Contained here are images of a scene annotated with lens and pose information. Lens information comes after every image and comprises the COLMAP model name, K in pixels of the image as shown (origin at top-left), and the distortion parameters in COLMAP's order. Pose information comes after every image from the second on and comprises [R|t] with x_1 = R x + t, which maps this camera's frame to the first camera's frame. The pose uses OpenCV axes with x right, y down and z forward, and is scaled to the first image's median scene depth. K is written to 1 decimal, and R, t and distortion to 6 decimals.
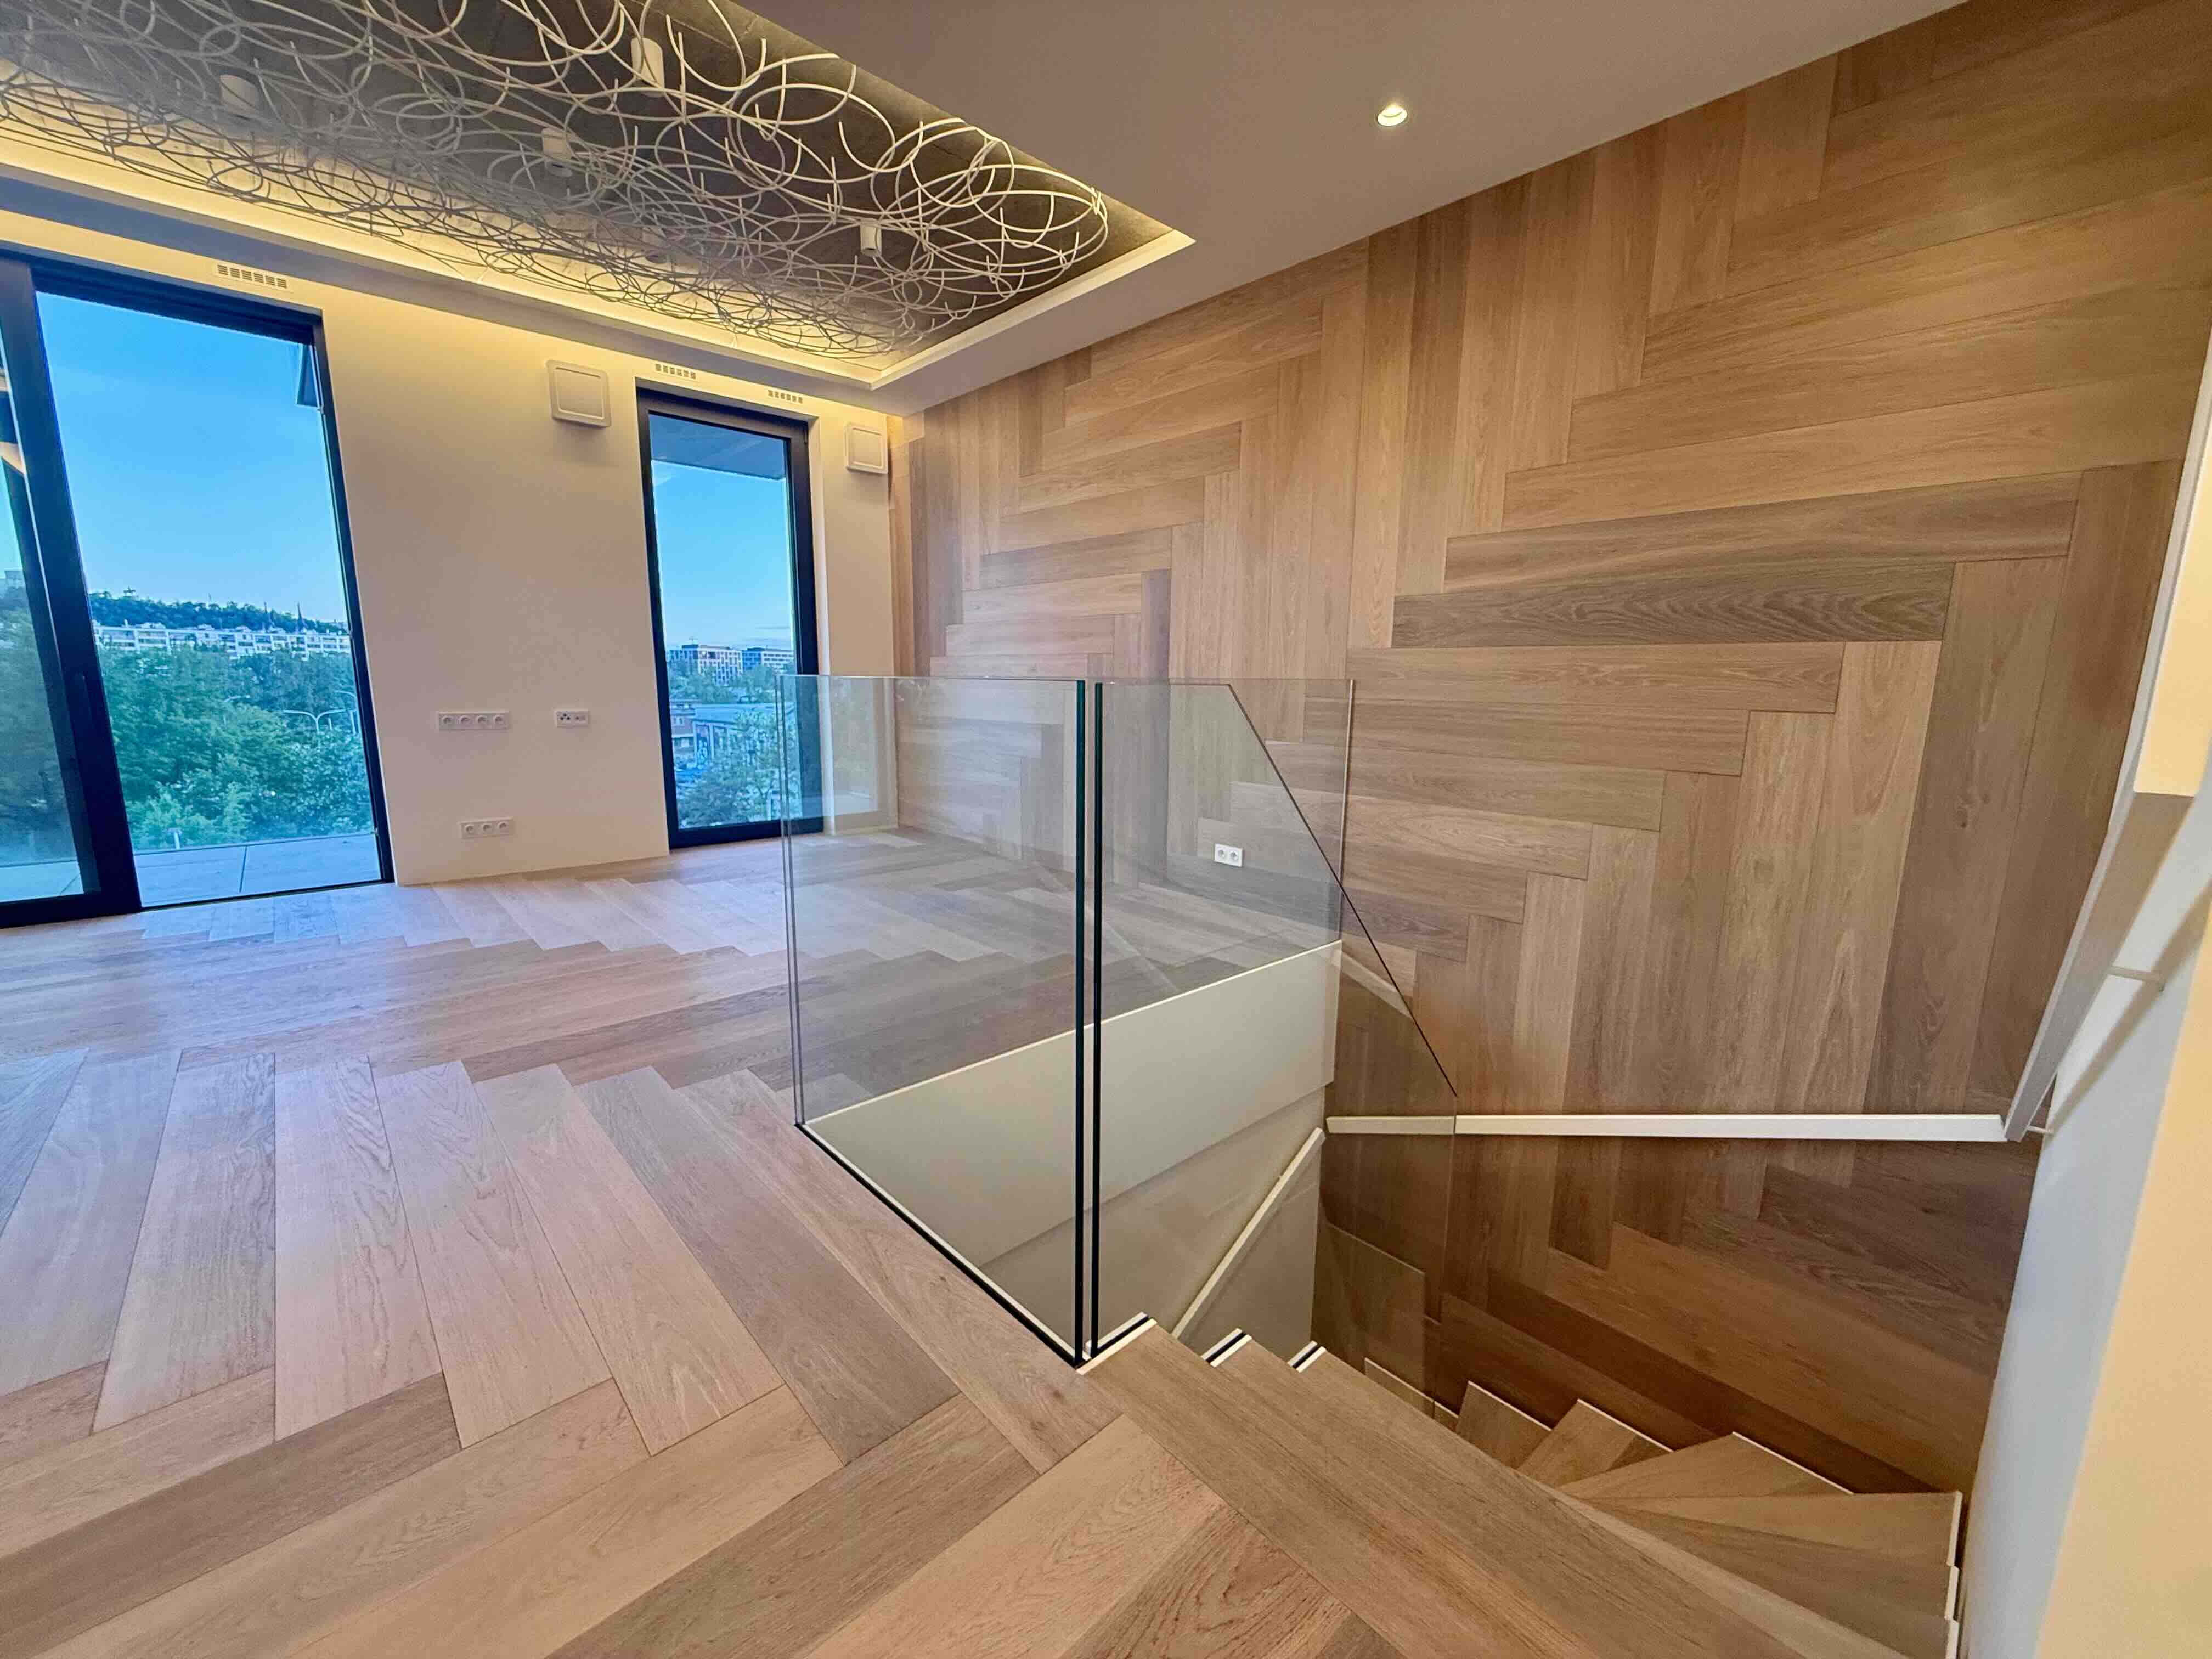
lens RADIAL K [[879.6, 0, 1103.9], [0, 879.6, 833.4], [0, 0, 1]] dist [-0.002573, 0.000136]
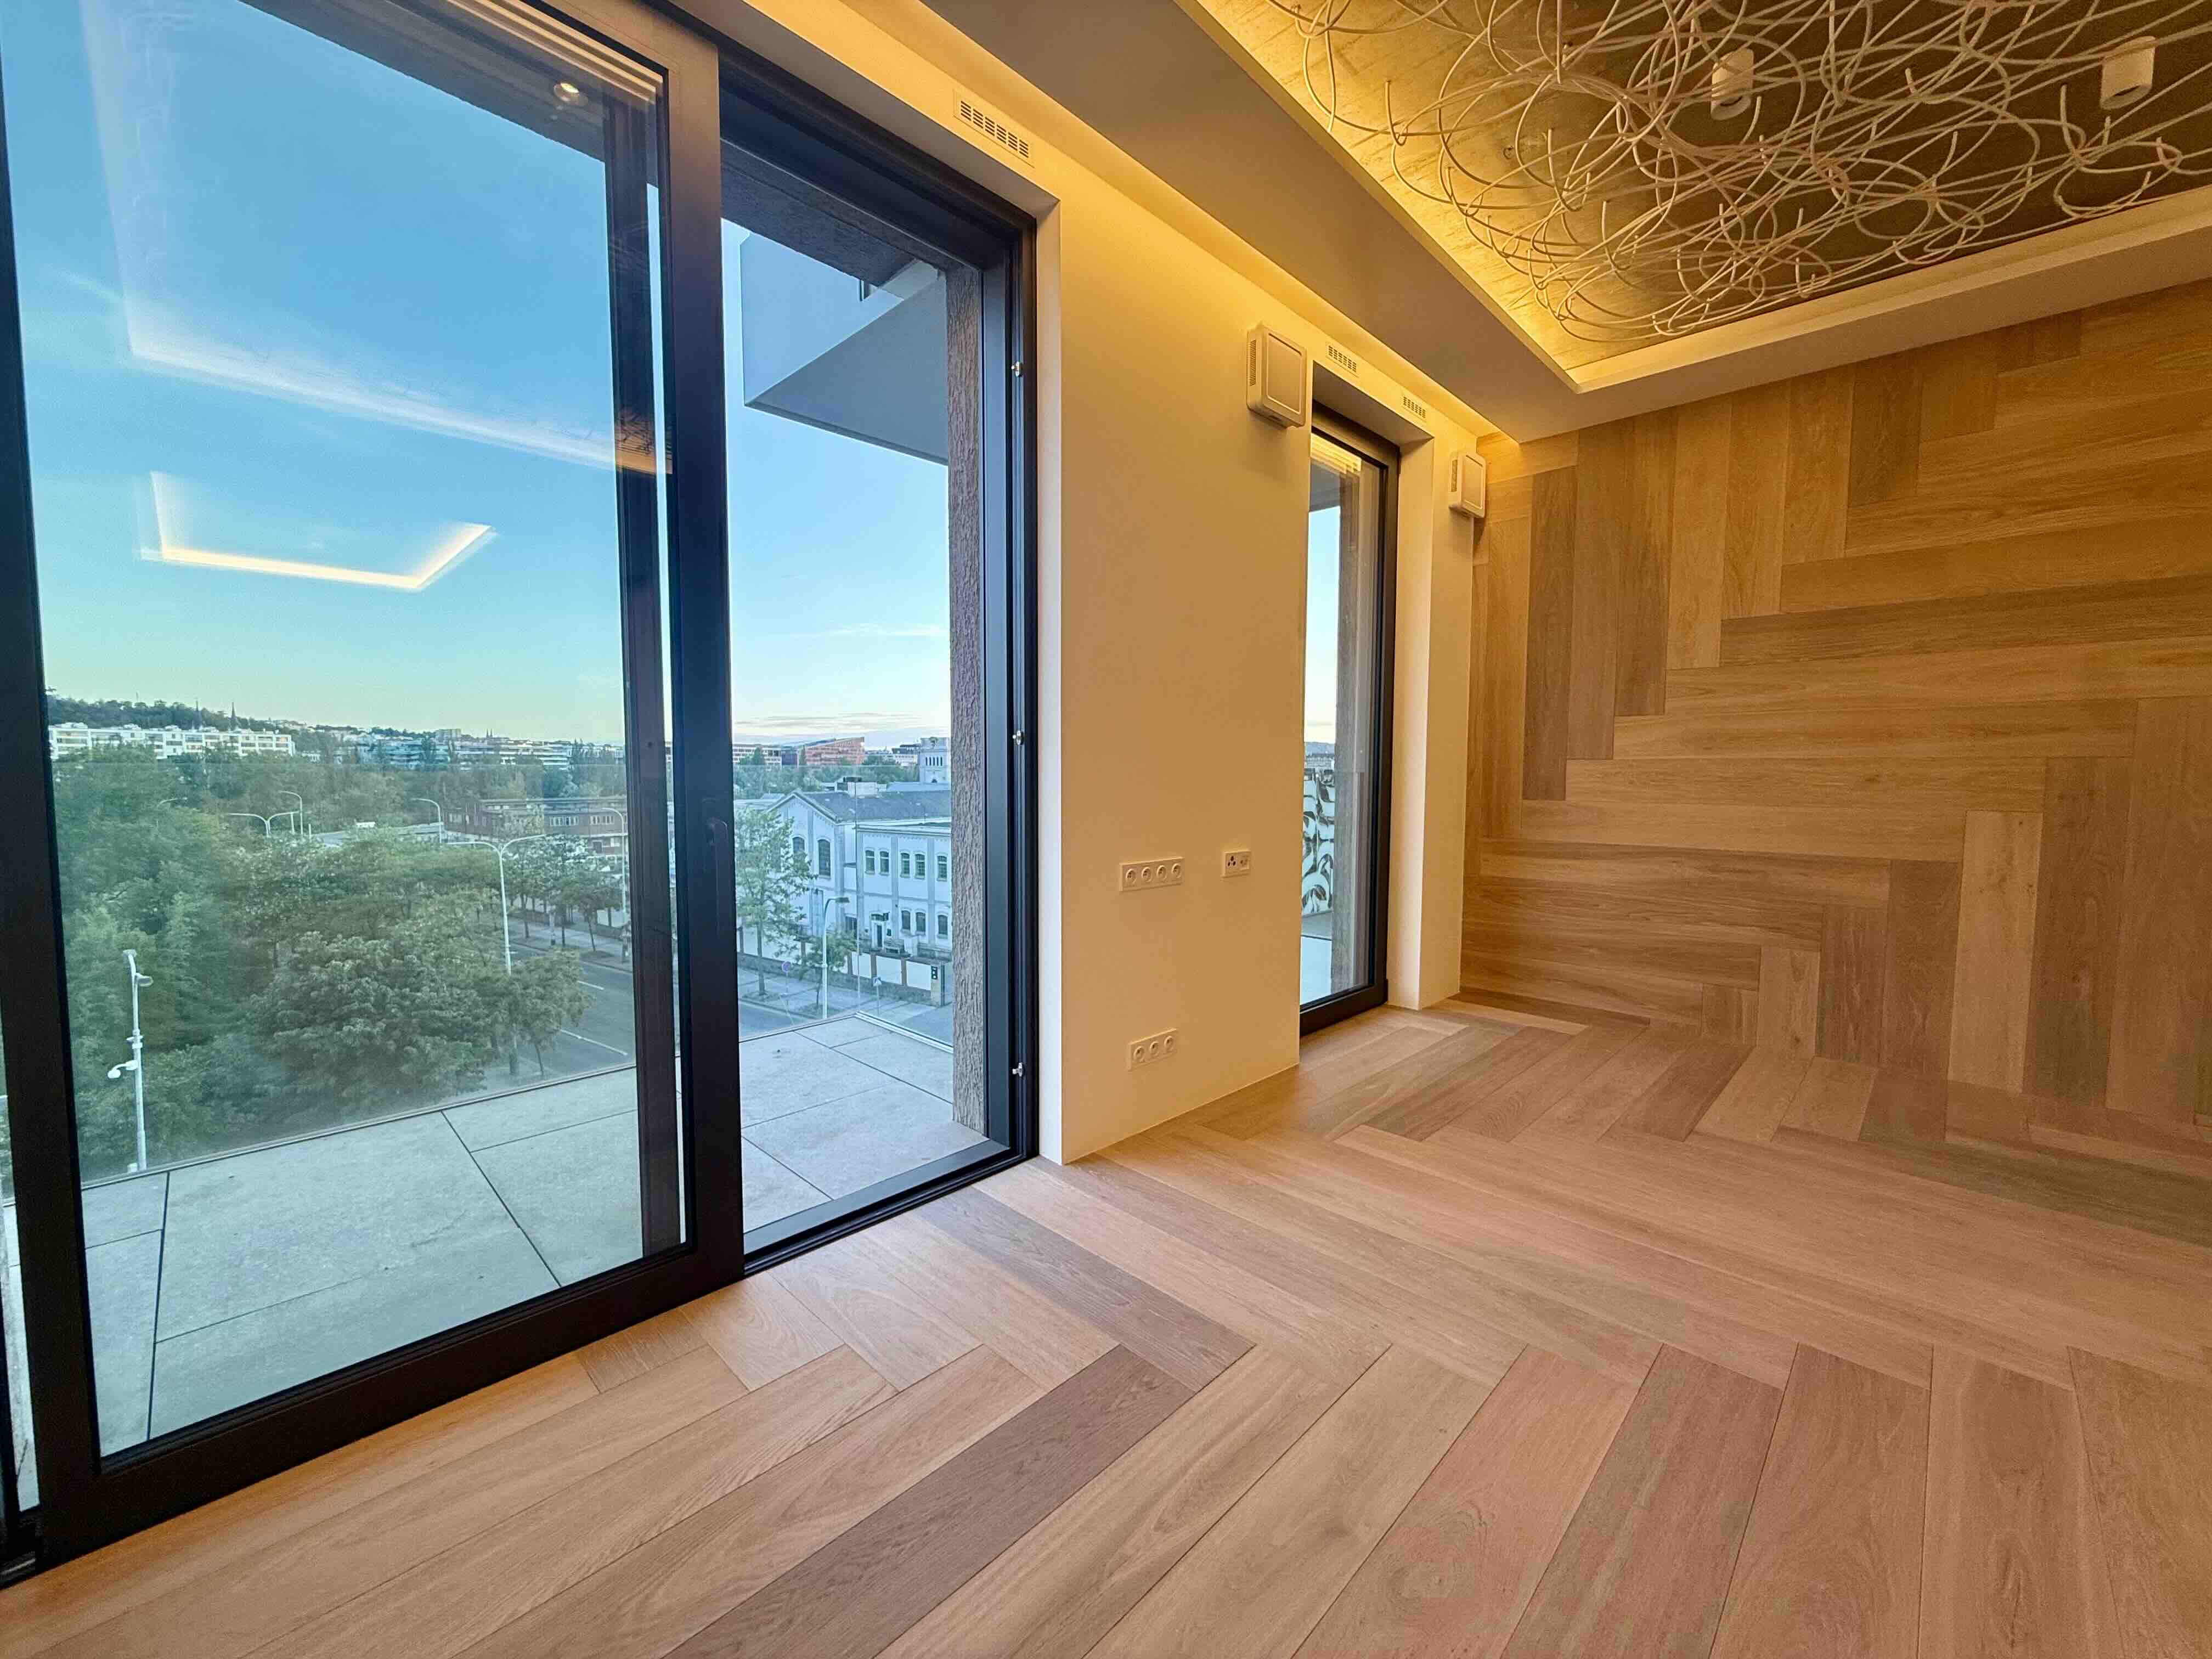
lens RADIAL K [[879.6, 0, 1103.0], [0, 879.6, 829.1], [0, 0, 1]] dist [-0.002573, 0.000136]
pose [[0.998666, -0.013200, 0.049913, -0.635676], [0.018441, 0.994192, -0.106028, -0.076921], [-0.048224, 0.106807, 0.993110, 0.317152]]
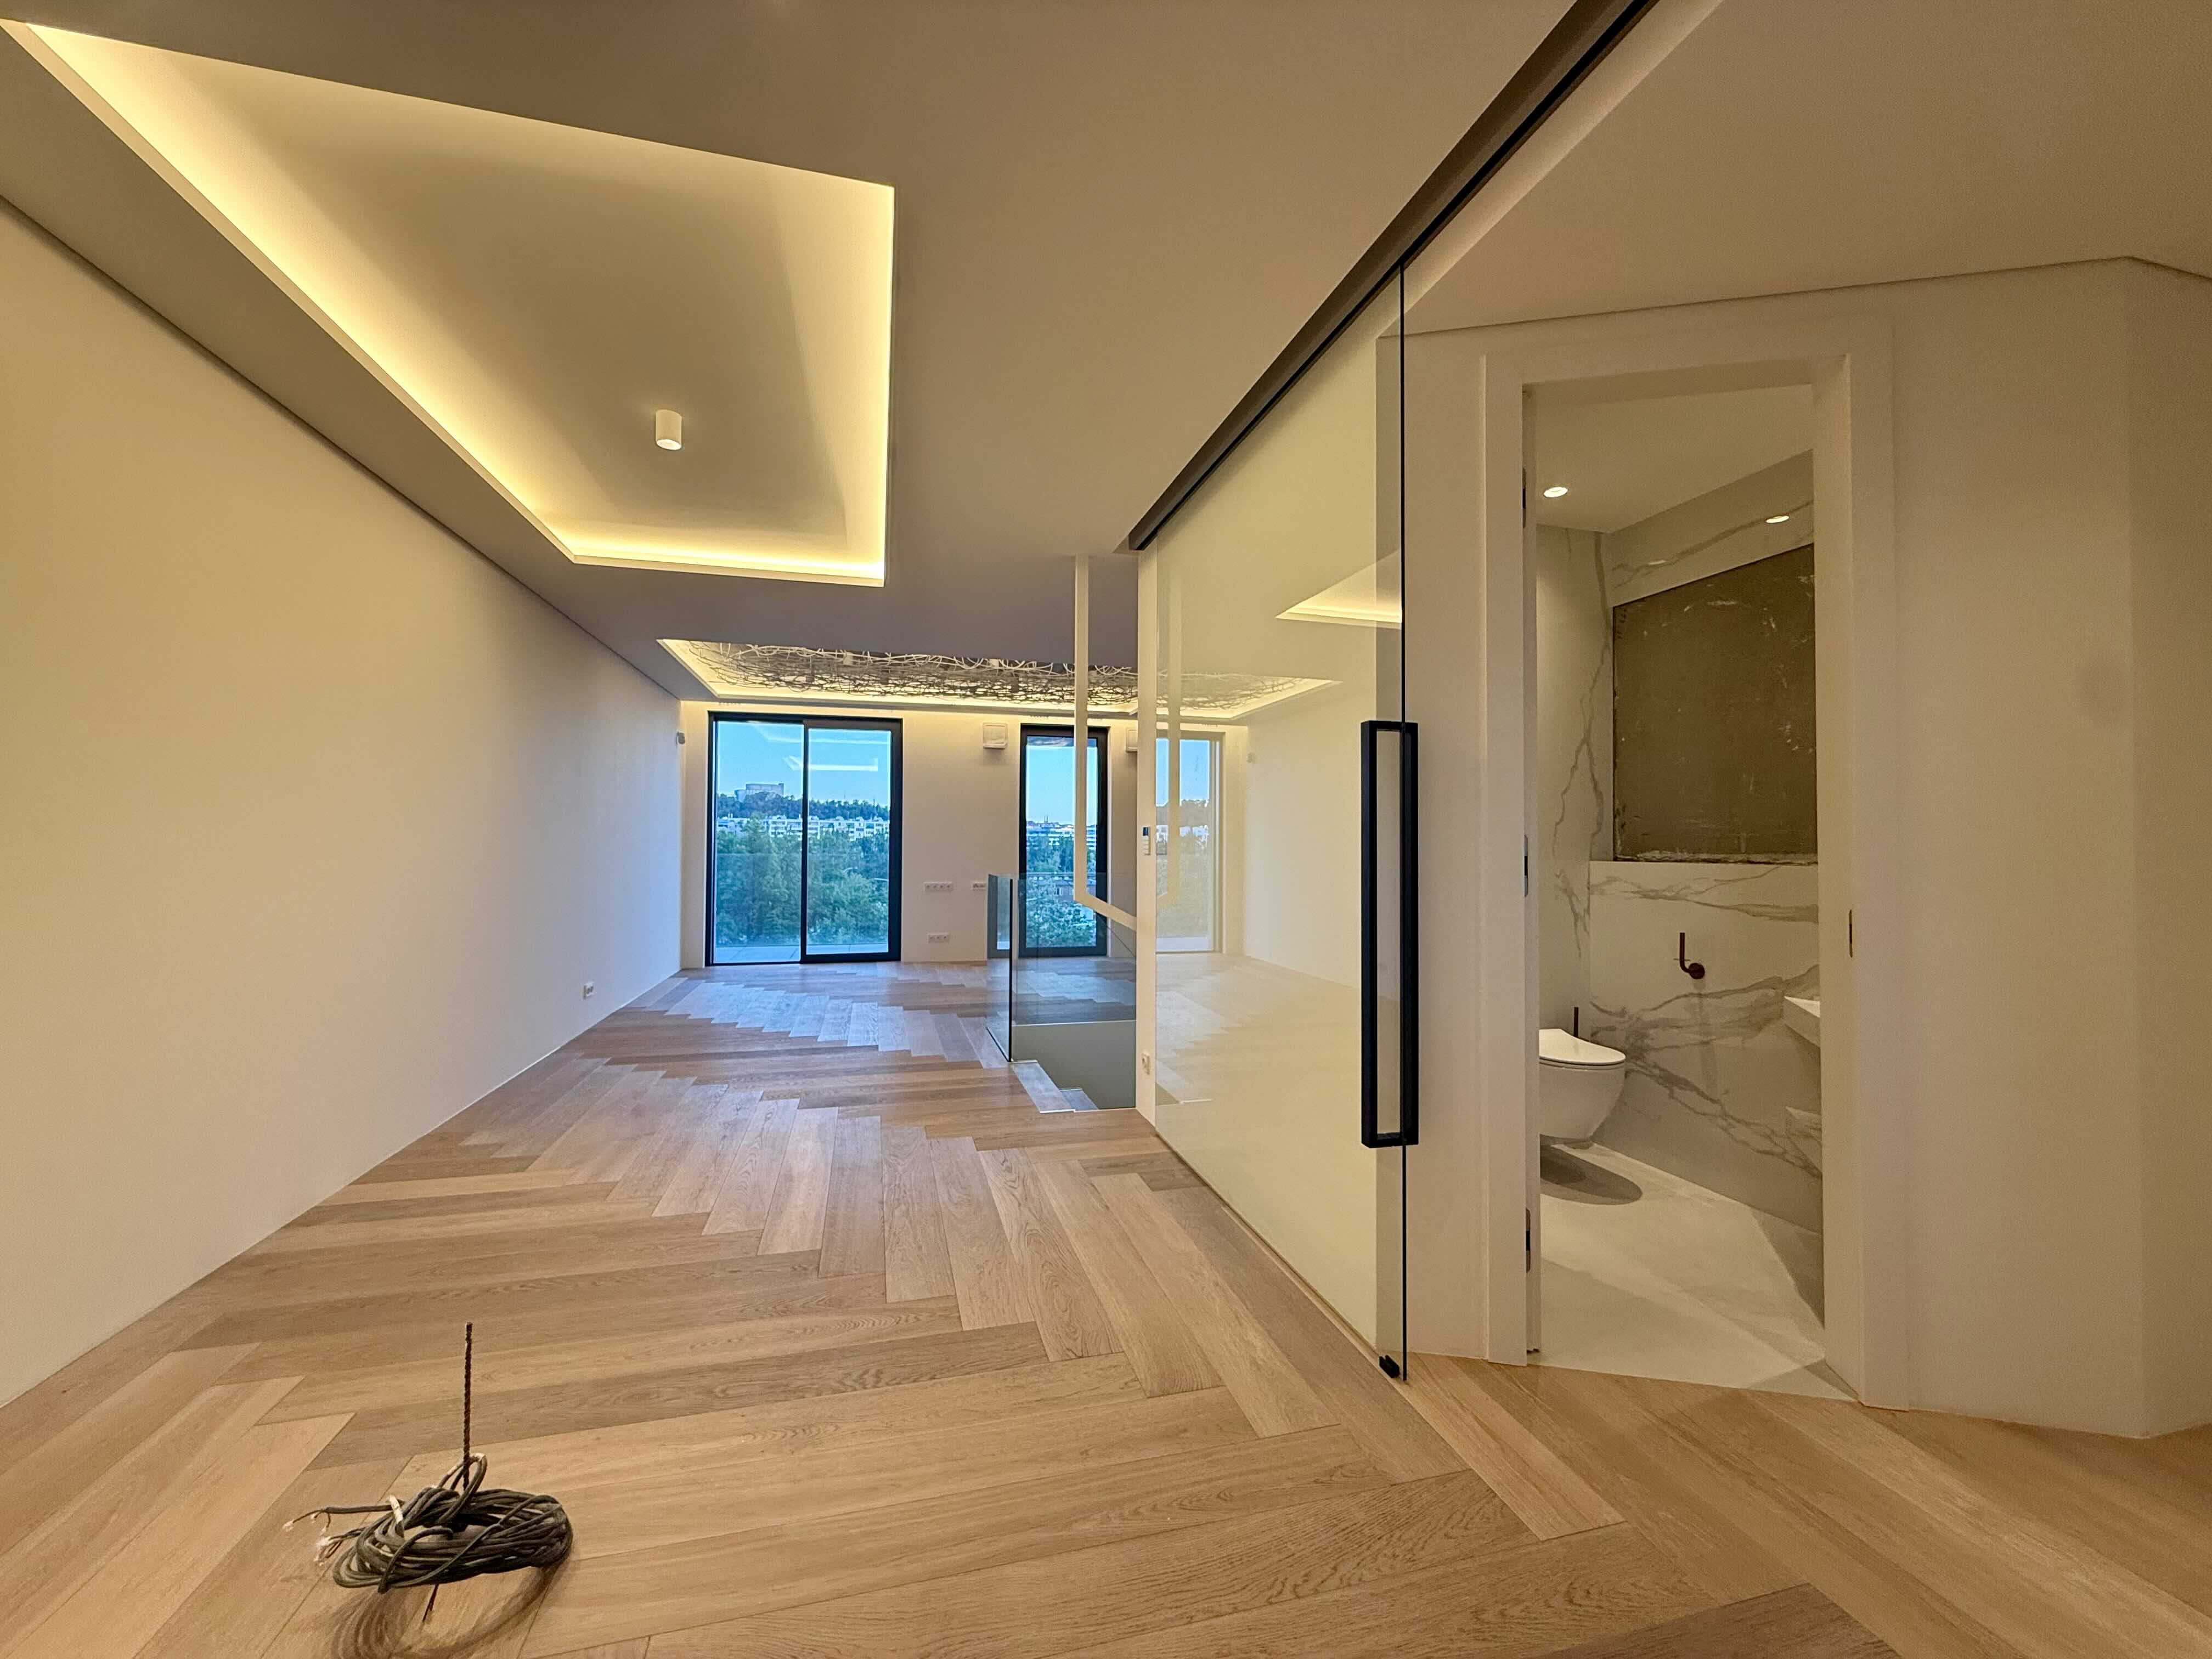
lens RADIAL K [[879.6, 0, 1101.4], [0, 879.6, 820.8], [0, 0, 1]] dist [-0.002573, 0.000136]
pose [[0.879745, -0.022385, -0.474918, 0.522212], [-0.076935, 0.979024, -0.188662, 0.069775], [0.469180, 0.202512, 0.859569, -0.550422]]
